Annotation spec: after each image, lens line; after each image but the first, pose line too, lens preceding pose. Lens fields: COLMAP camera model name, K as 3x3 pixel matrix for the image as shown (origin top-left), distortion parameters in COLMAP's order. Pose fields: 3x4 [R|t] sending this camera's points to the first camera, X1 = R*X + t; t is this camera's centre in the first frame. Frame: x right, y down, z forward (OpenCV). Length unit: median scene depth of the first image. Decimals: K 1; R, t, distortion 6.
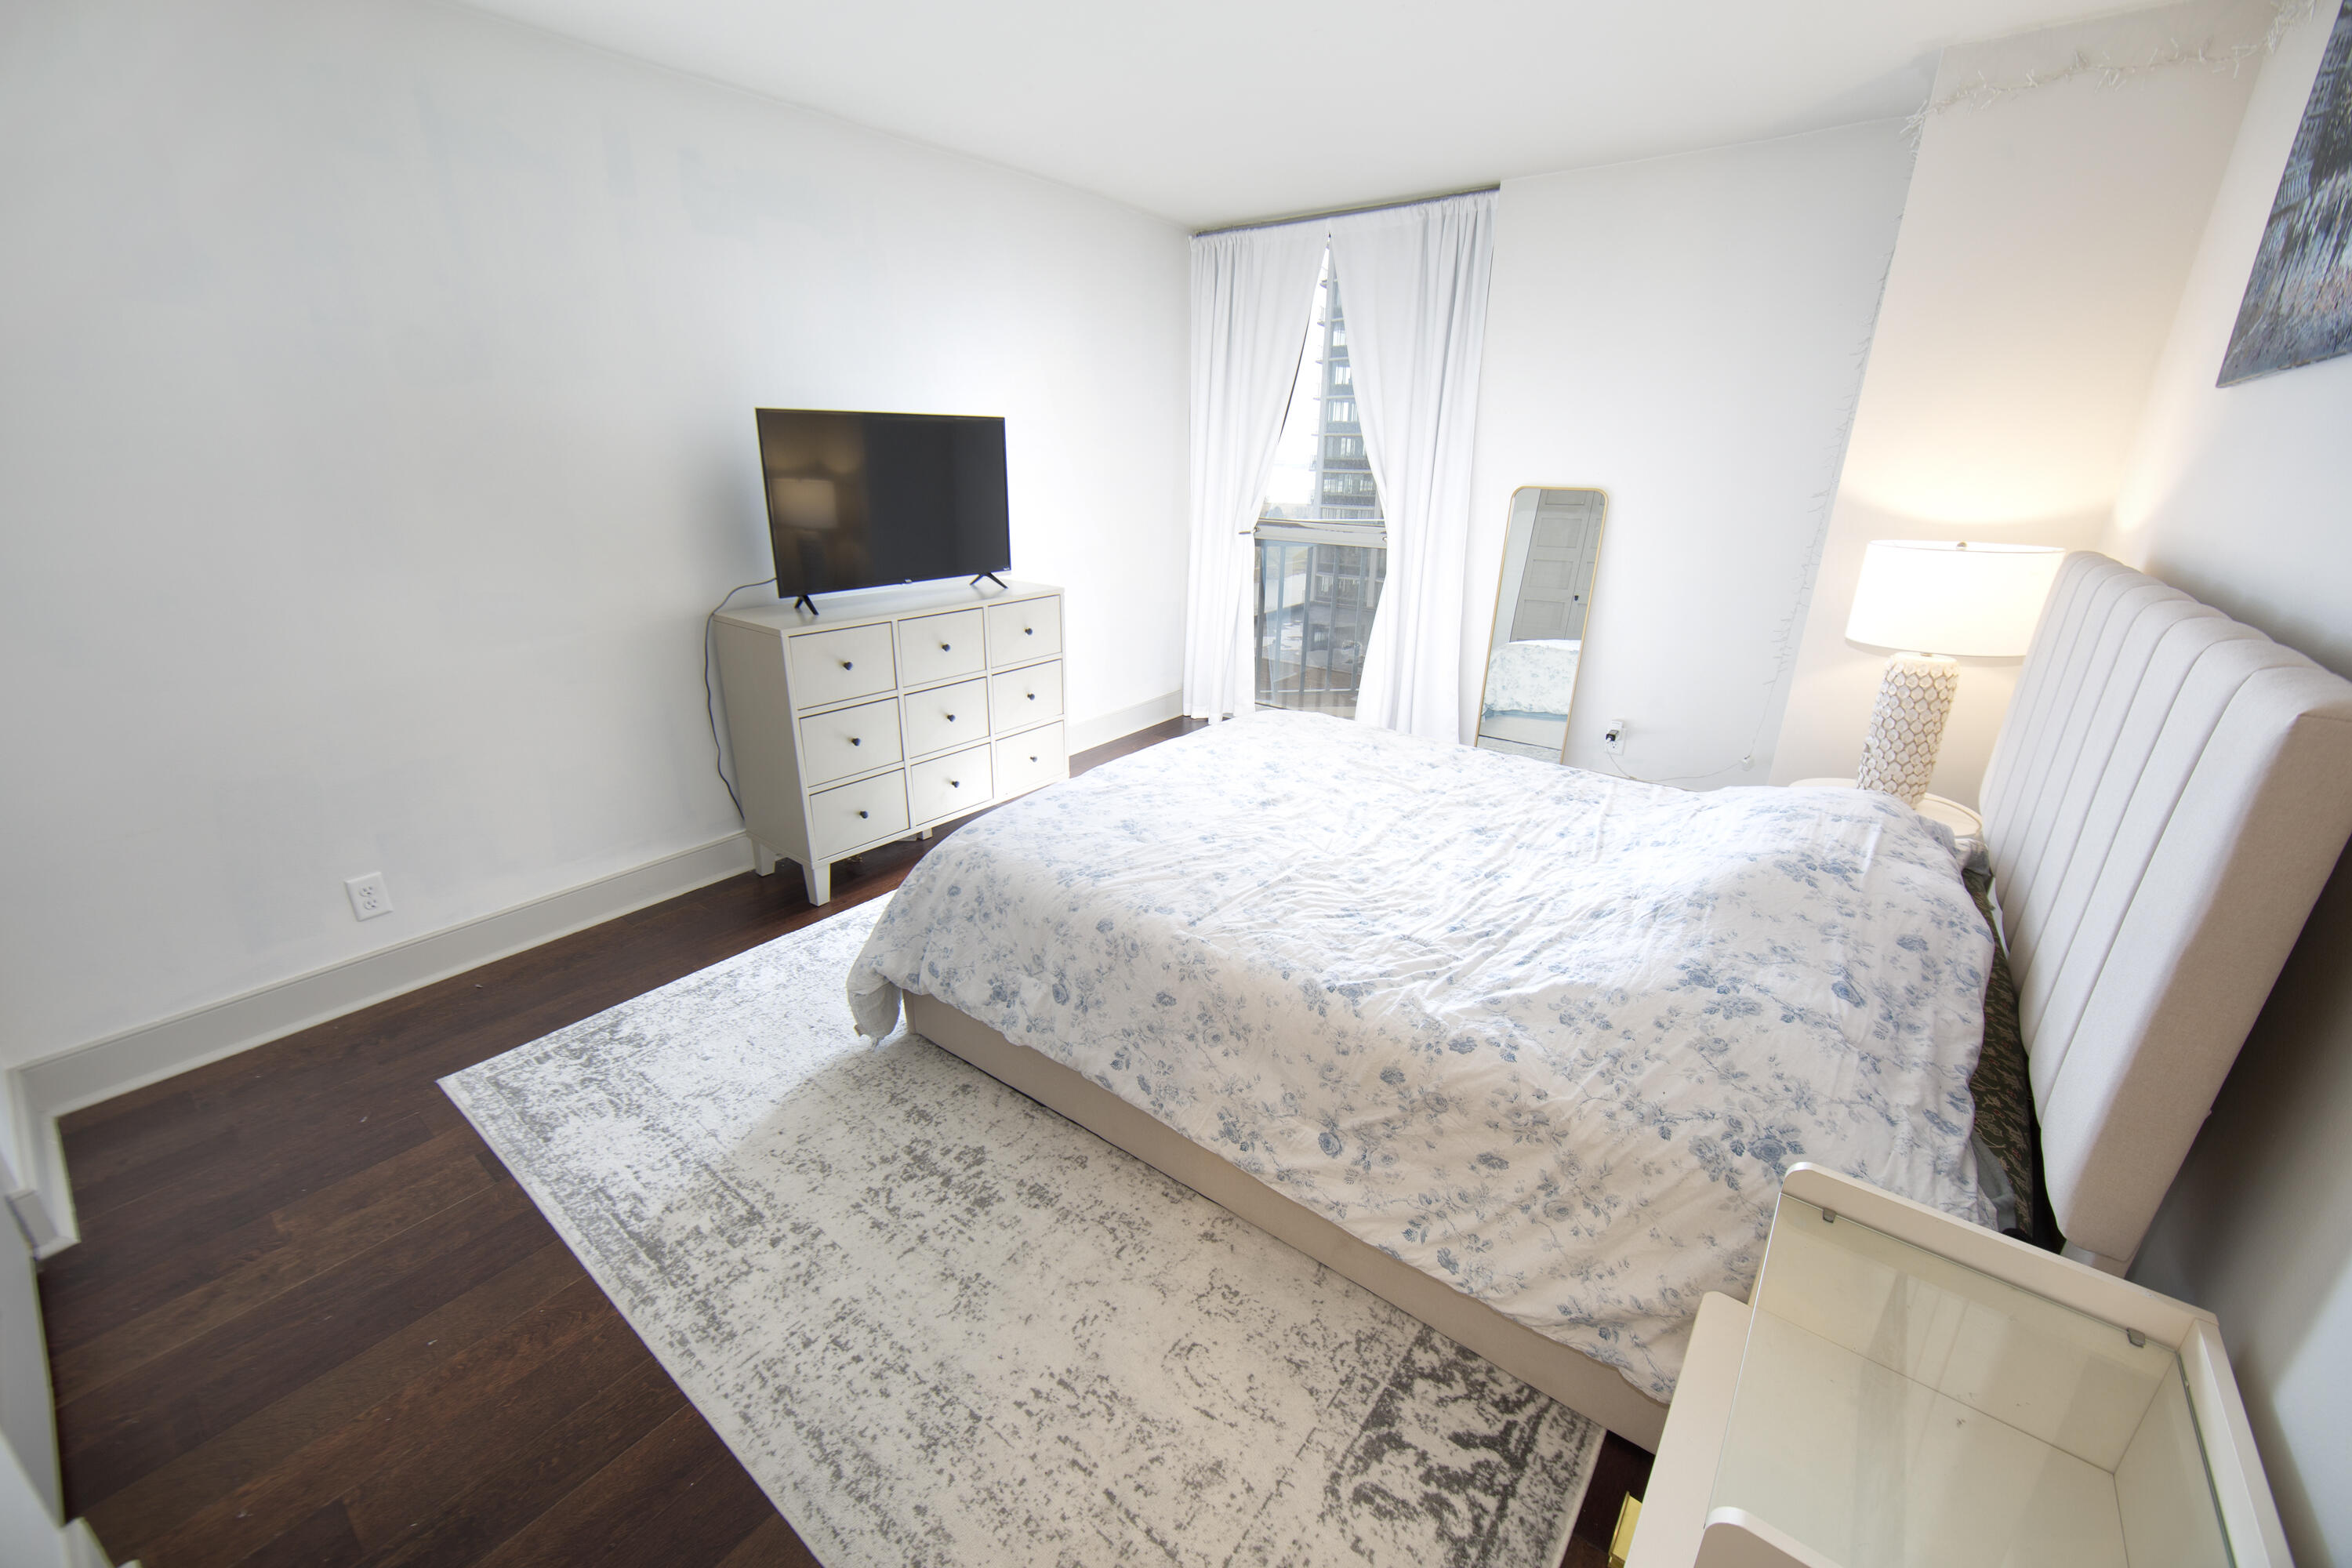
lens RADIAL K [[922.5, 0, 1180.8], [0, 922.5, 795.2], [0, 0, 1]] dist [-0.014192, 0.003424]
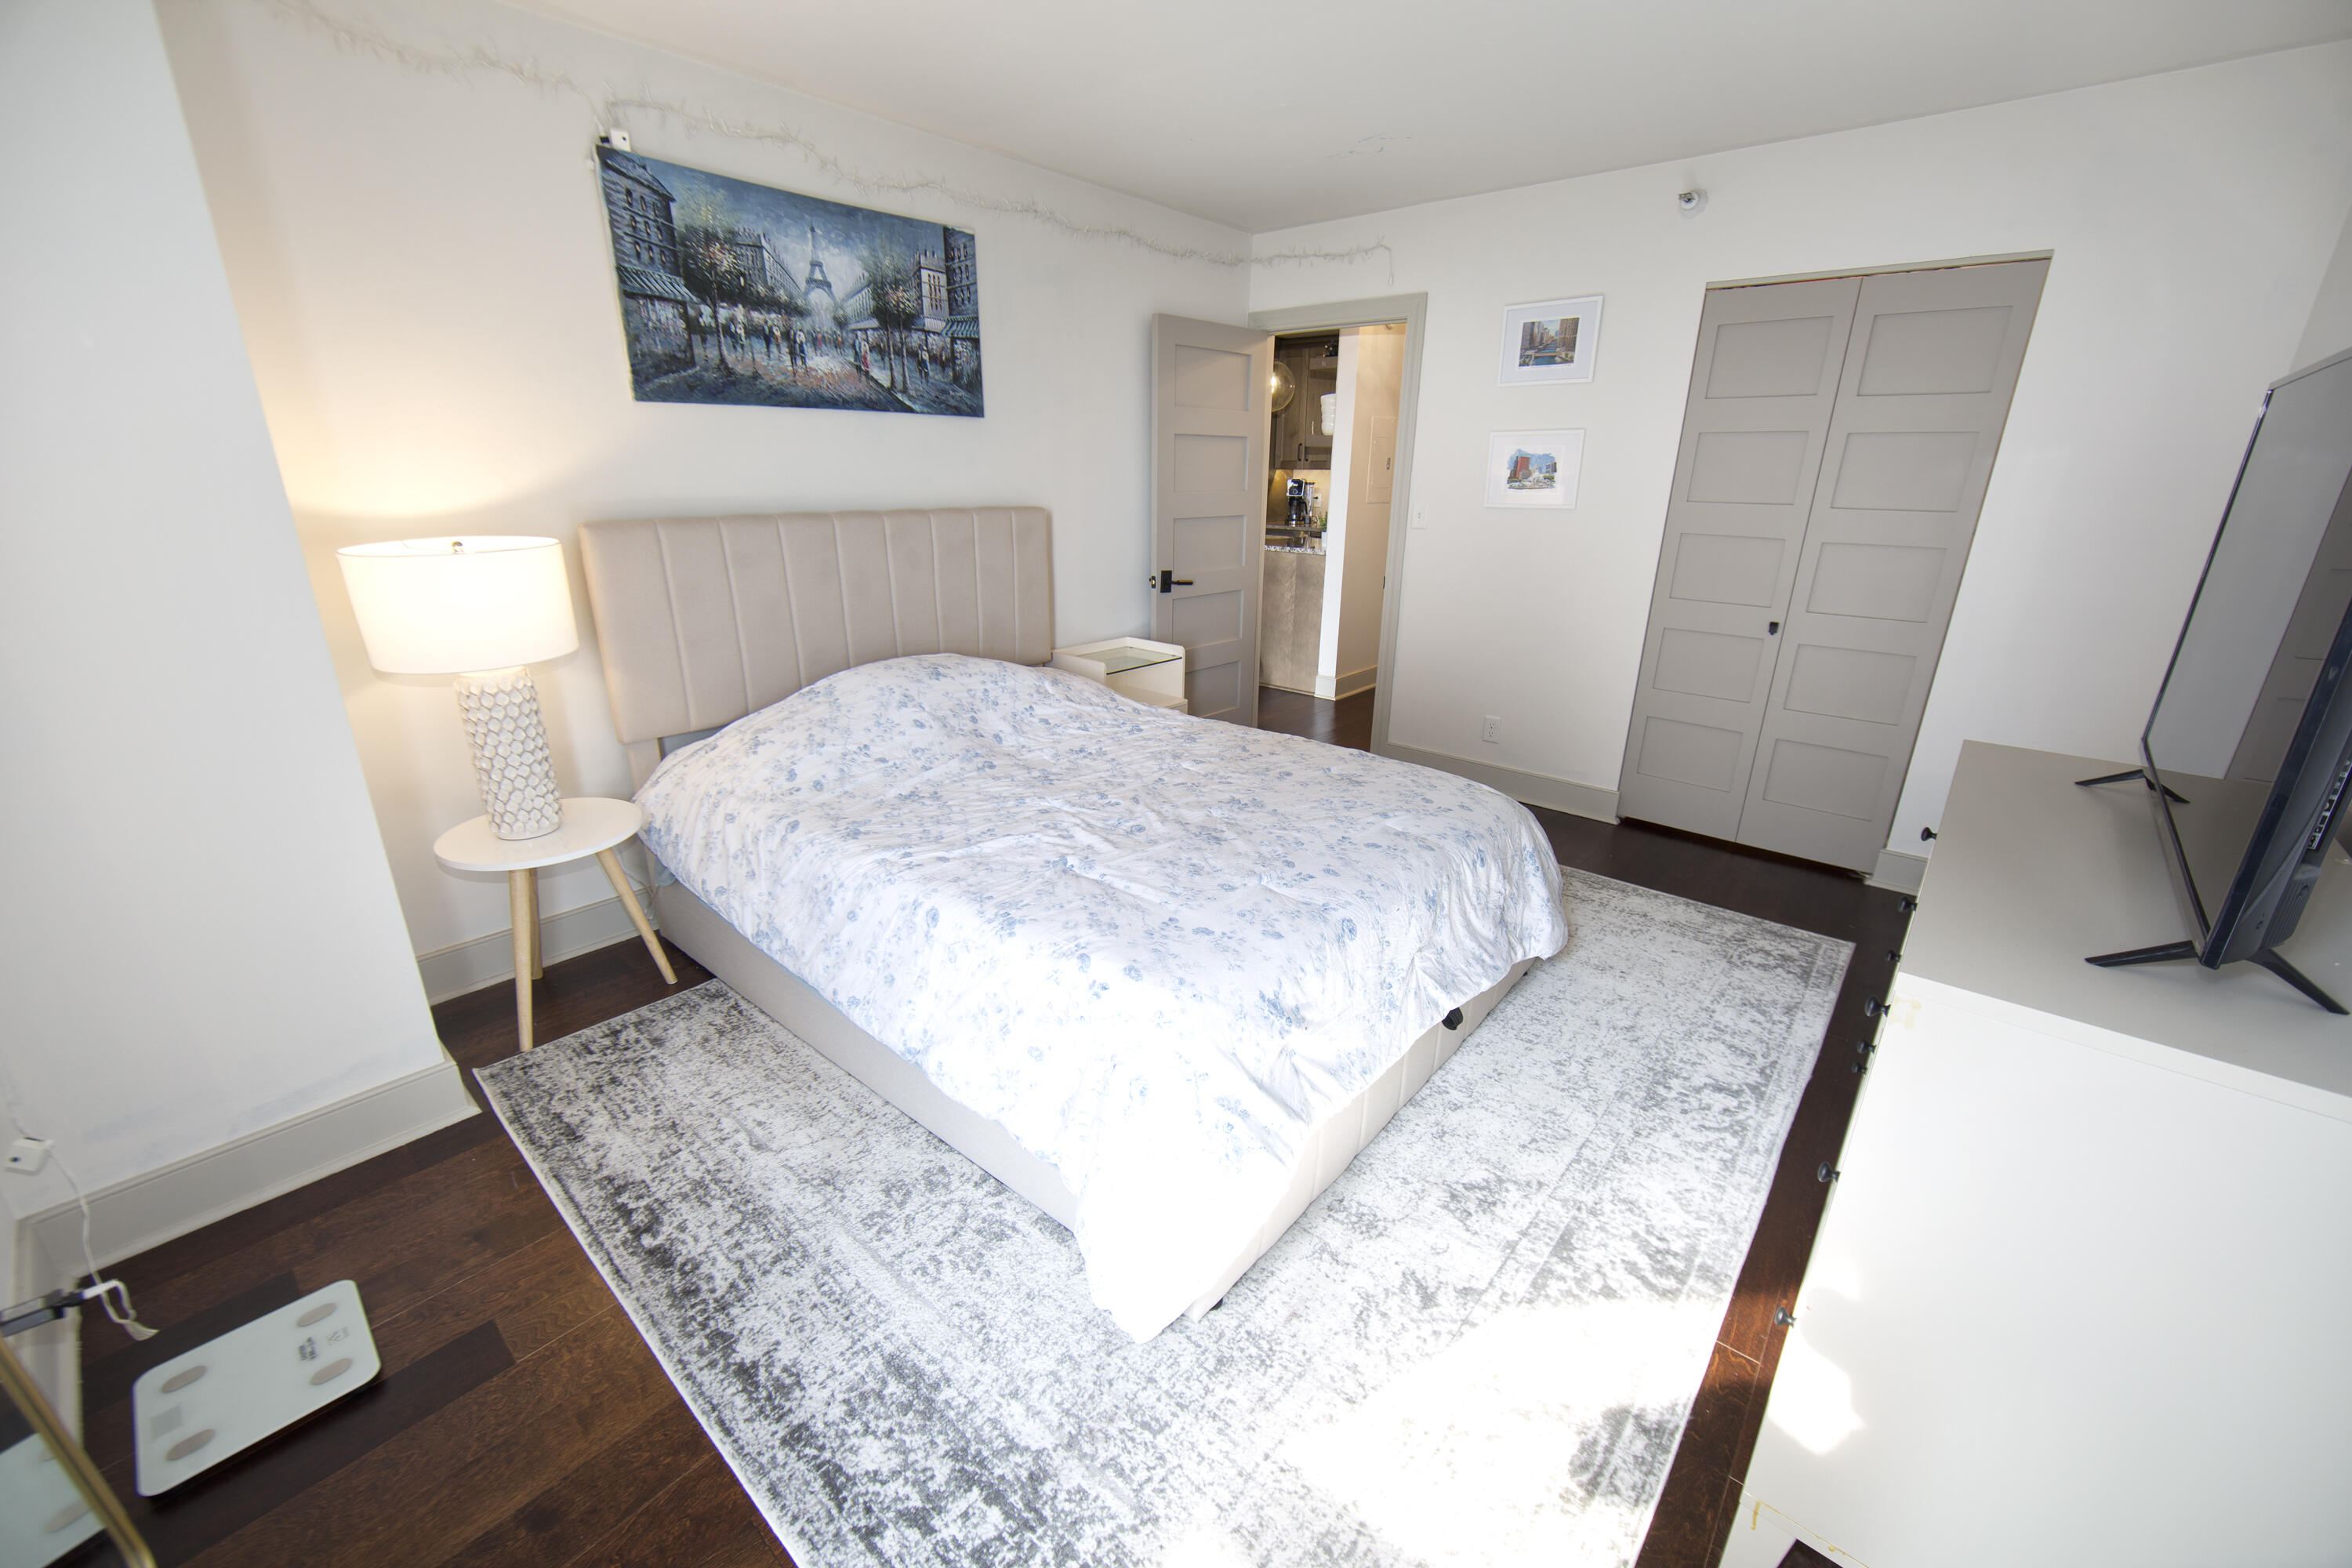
lens RADIAL K [[922.5, 0, 1188.5], [0, 922.5, 785.4], [0, 0, 1]] dist [-0.014192, 0.003424]
pose [[-0.999084, -0.035157, 0.024393, 0.118230], [-0.011377, 0.767779, 0.640613, -0.675502], [-0.041250, 0.639749, -0.767476, 1.844577]]
